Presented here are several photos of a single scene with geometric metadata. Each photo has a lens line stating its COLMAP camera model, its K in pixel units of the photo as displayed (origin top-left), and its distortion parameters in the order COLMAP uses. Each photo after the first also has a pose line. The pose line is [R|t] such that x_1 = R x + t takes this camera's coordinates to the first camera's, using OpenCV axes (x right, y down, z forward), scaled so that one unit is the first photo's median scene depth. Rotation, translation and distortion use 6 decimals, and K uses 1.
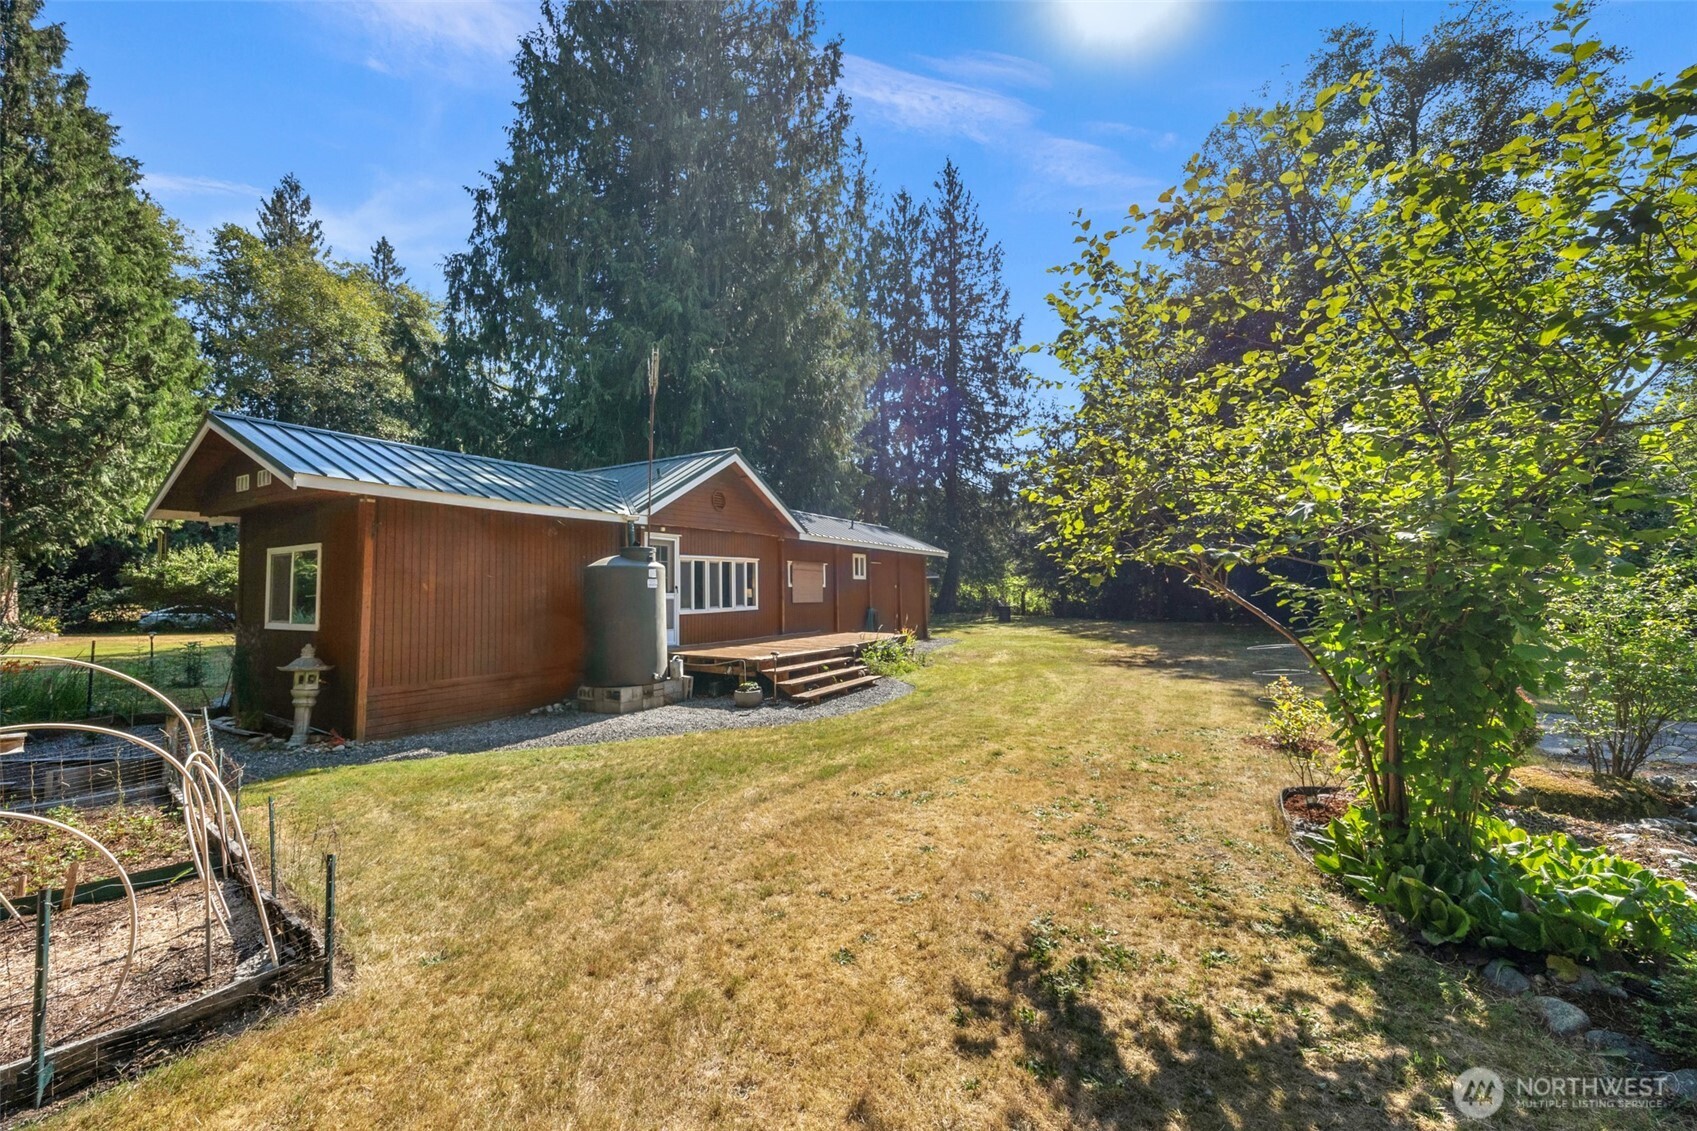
lens RADIAL K [[649.8, 0, 852.7], [0, 649.8, 567.7], [0, 0, 1]] dist [-0.003866, 0.000205]
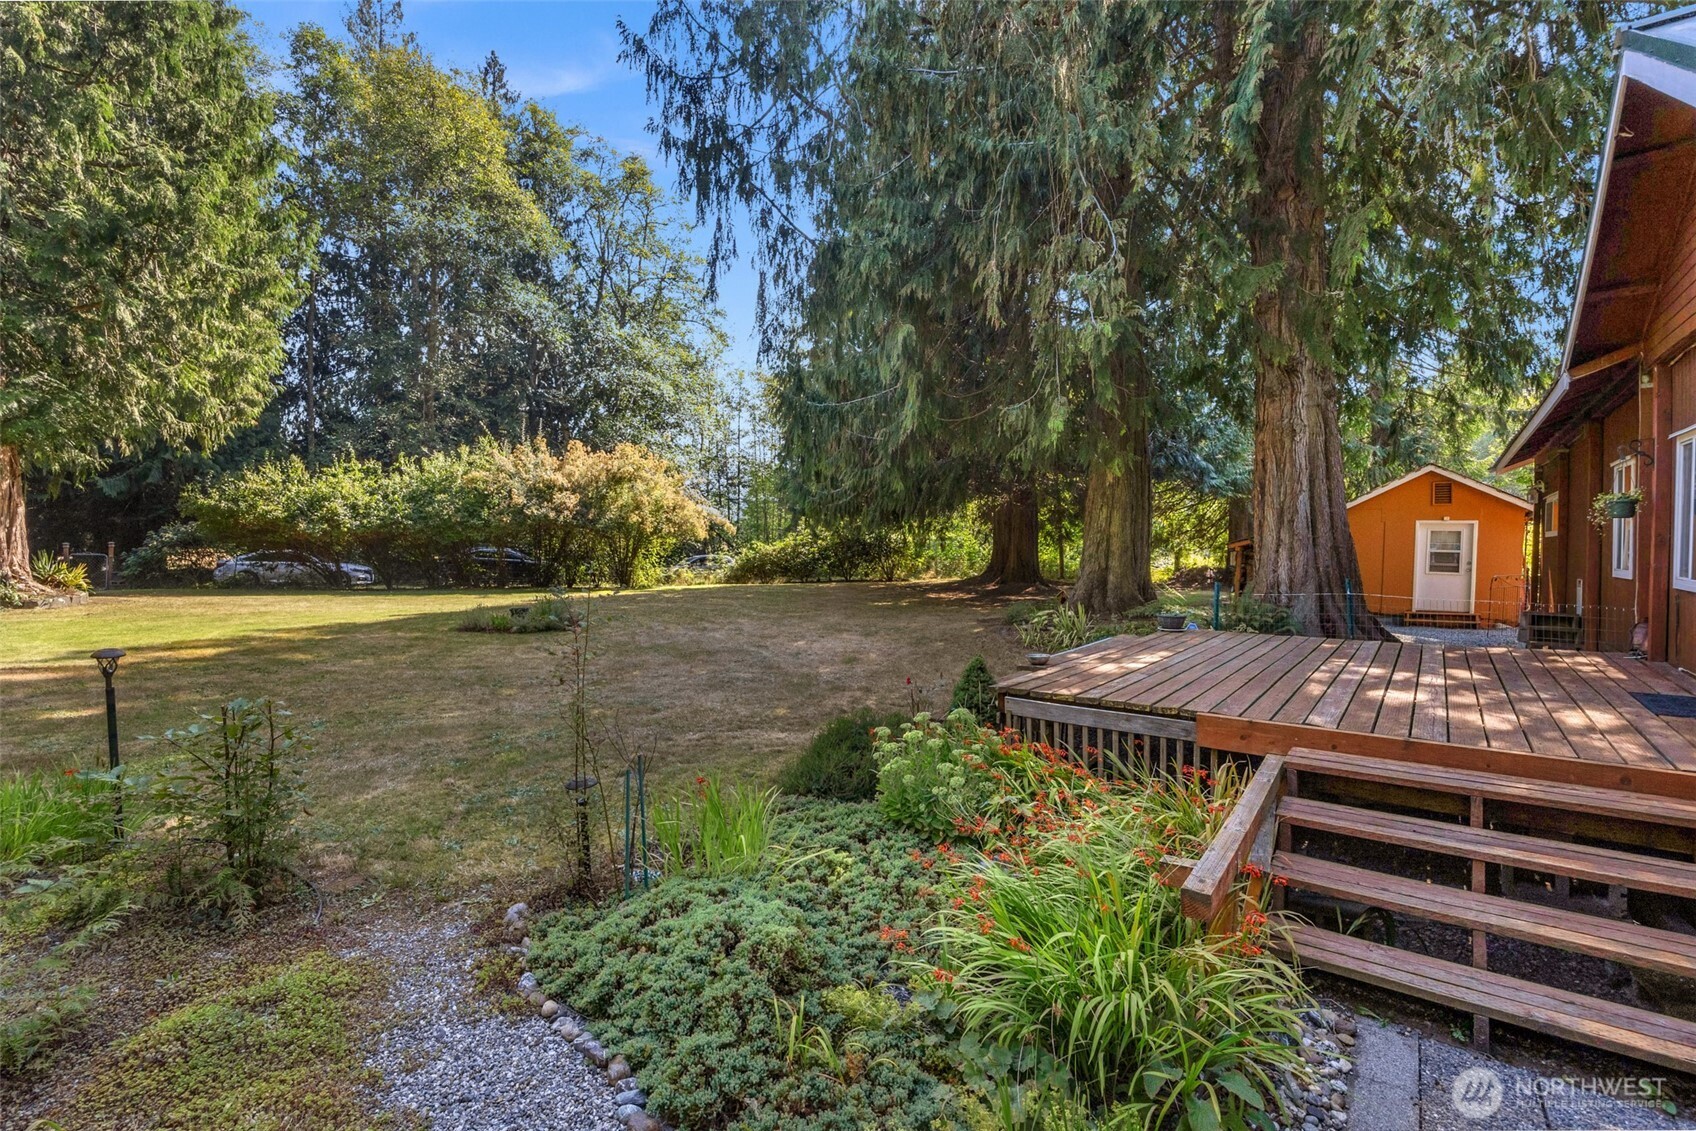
lens RADIAL K [[747.8, 0, 840.9], [0, 747.8, 561.9], [0, 0, 1]] dist [-0.013100, 0.001691]
pose [[0.987791, 0.015366, -0.155025, -0.346522], [-0.005832, 0.998073, 0.061770, 0.020961], [0.155676, -0.060112, 0.985977, 0.352385]]
